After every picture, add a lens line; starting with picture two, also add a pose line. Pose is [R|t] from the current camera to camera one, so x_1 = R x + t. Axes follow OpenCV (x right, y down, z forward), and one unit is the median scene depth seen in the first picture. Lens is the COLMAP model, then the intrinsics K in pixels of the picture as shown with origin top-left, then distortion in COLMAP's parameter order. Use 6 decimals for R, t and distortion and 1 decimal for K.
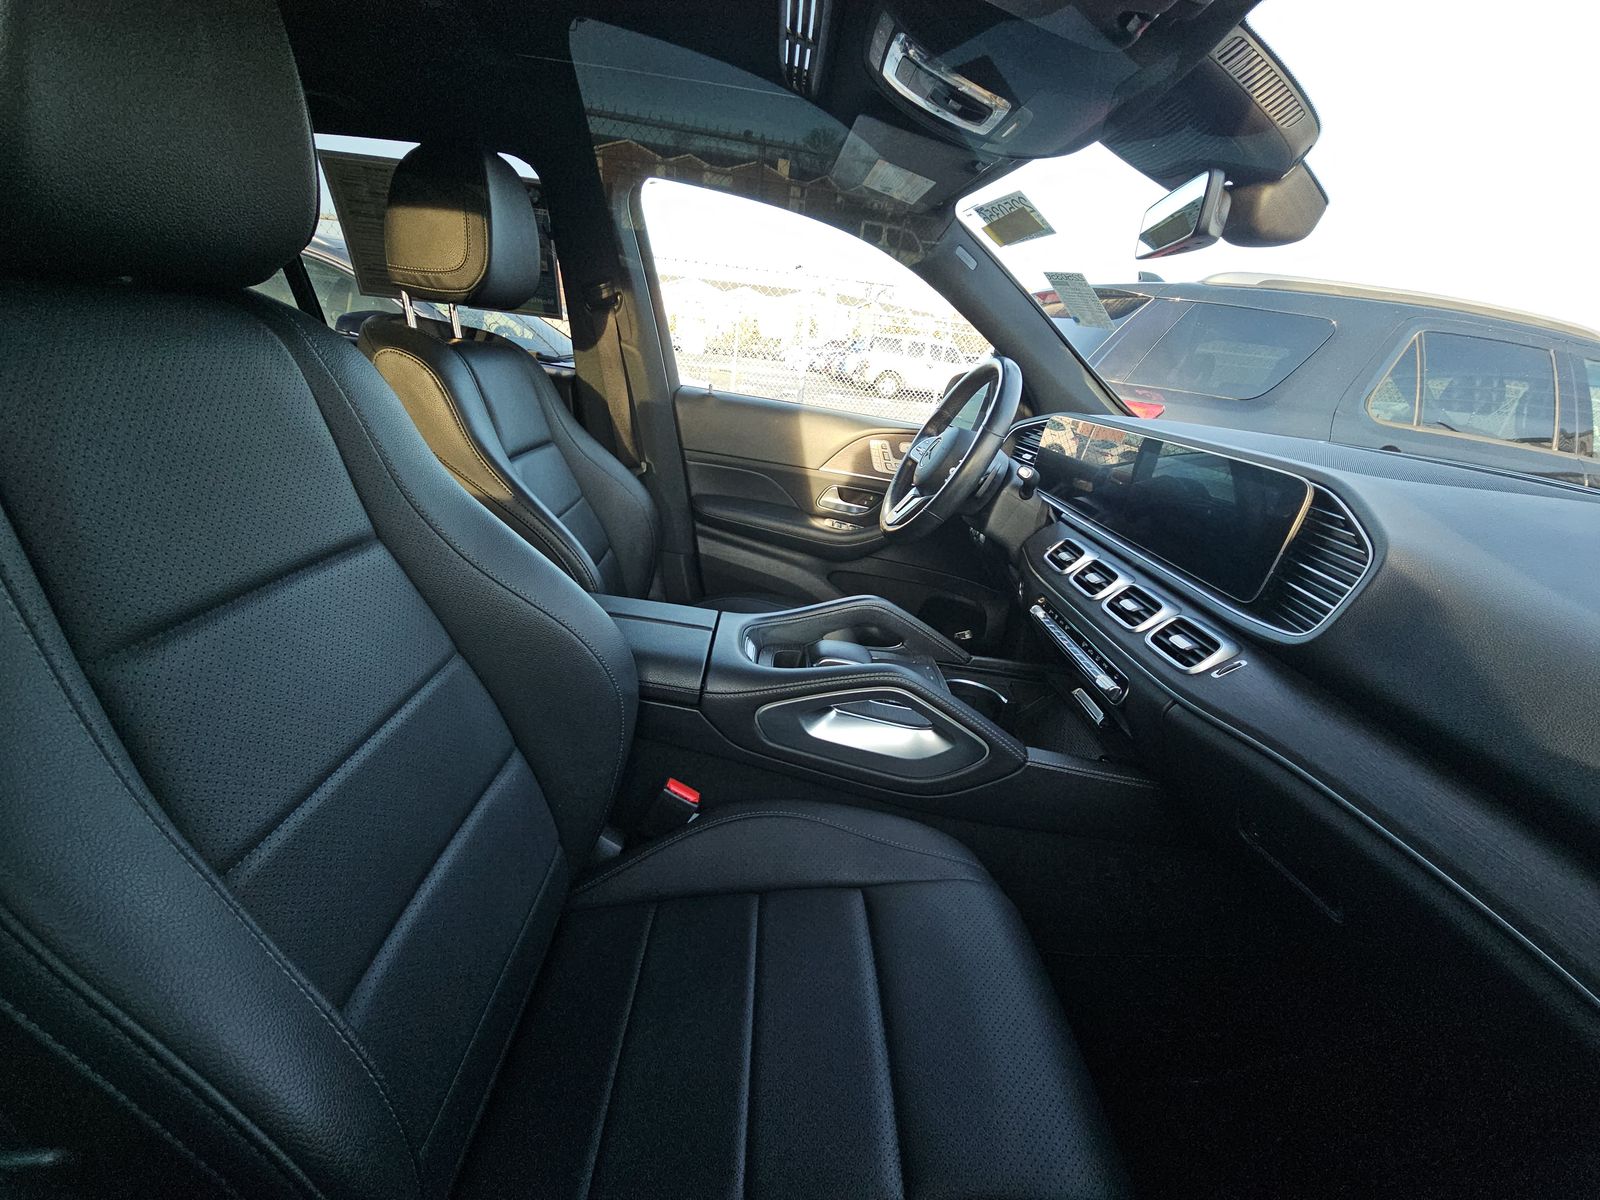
lens RADIAL K [[655.5, 0, 793.1], [0, 655.5, 598.8], [0, 0, 1]] dist [0.010064, -0.012374]
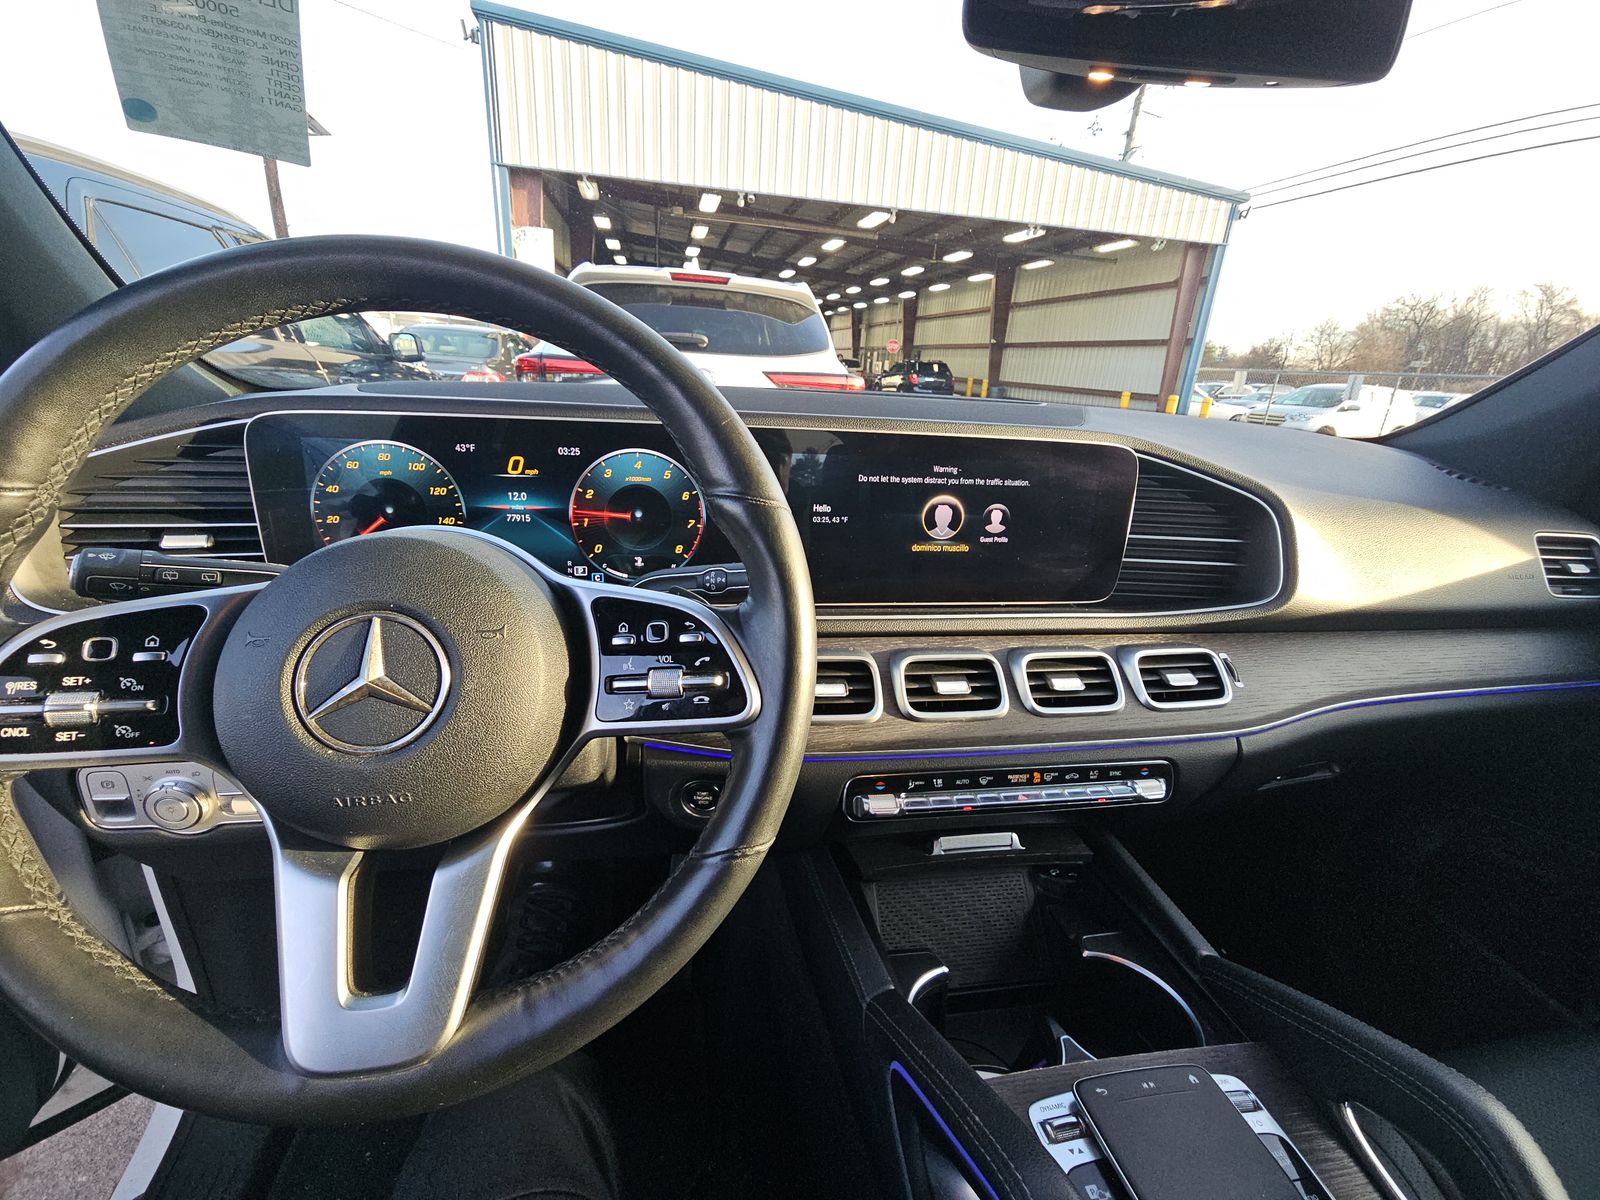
lens RADIAL K [[656.1, 0, 798.7], [0, 656.1, 602.2], [0, 0, 1]] dist [0.007882, -0.011299]
pose [[-0.150015, -0.487636, 0.860062, 0.030121], [0.274327, 0.815220, 0.510060, -0.455746], [-0.949863, 0.312455, 0.011477, 1.201816]]
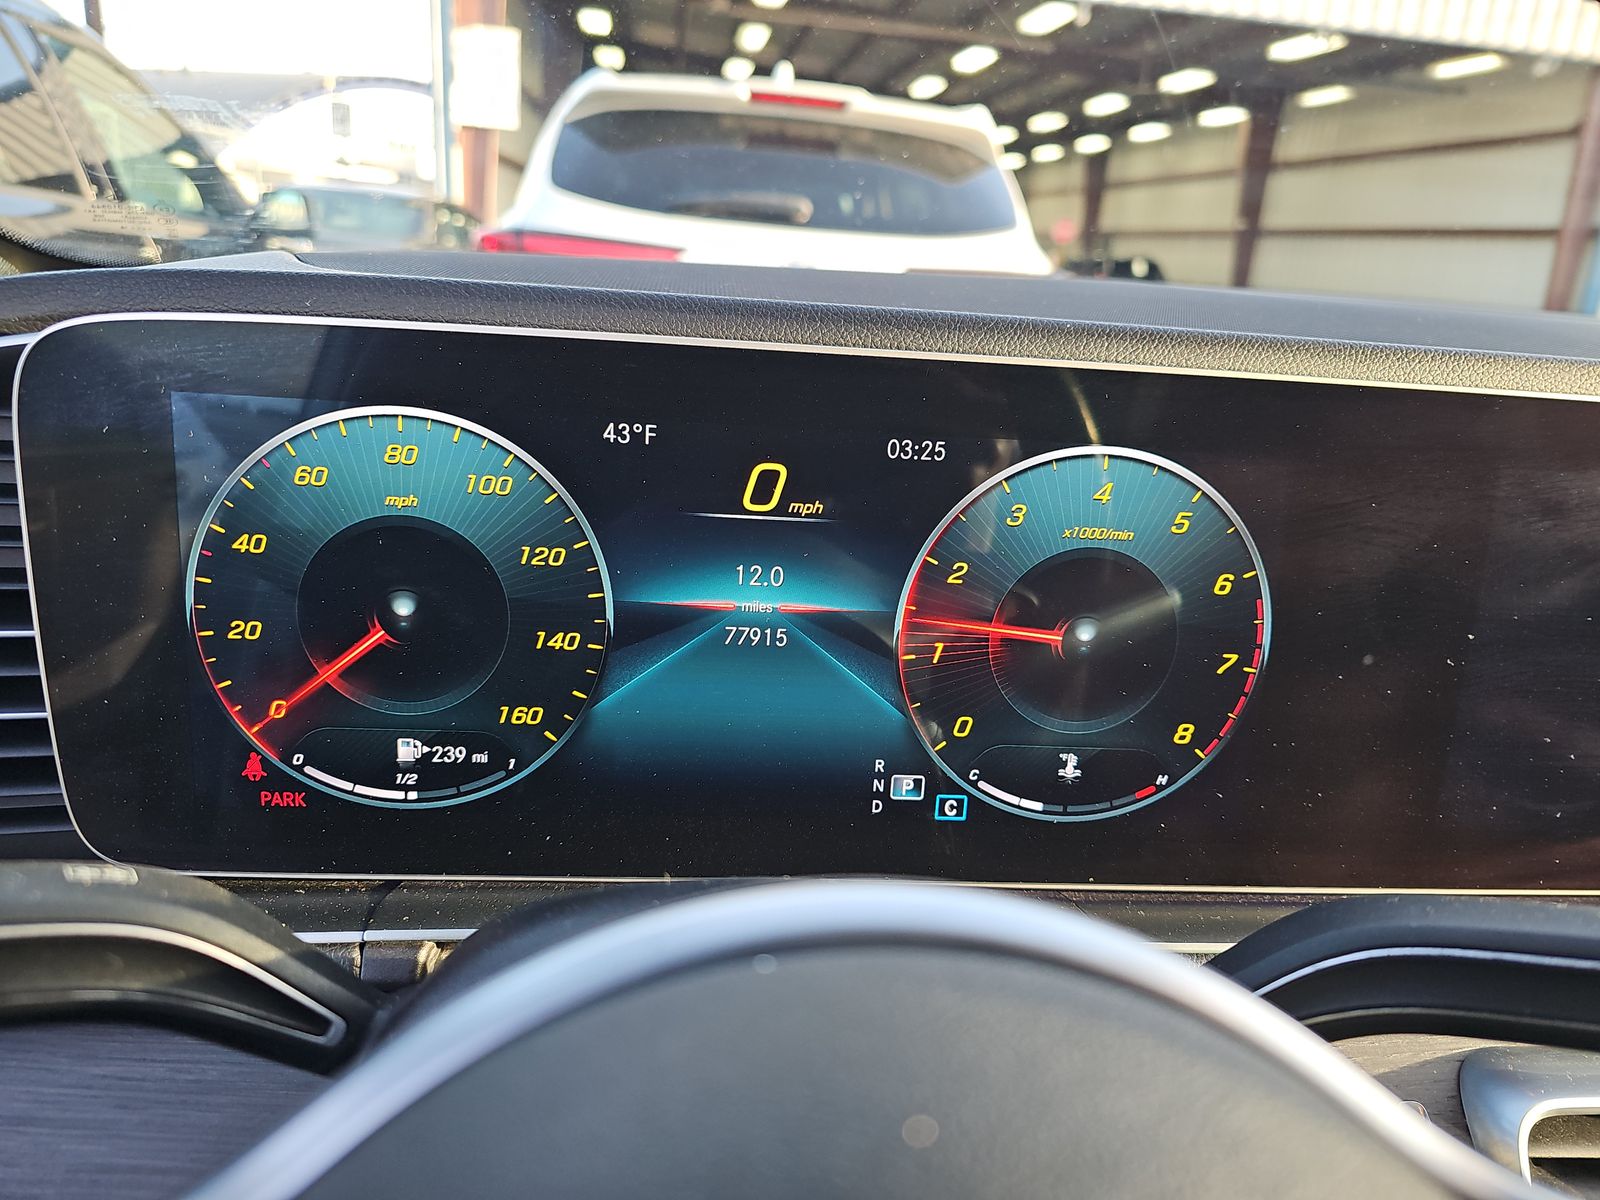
lens RADIAL K [[1089.9, 0, 802.4], [0, 1089.9, 625.7], [0, 0, 1]] dist [0.003580, -0.016784]
pose [[-0.070436, -0.473407, 0.878023, 0.331190], [0.273157, 0.837411, 0.473423, -0.443364], [-0.959387, 0.273184, 0.070331, 1.394501]]
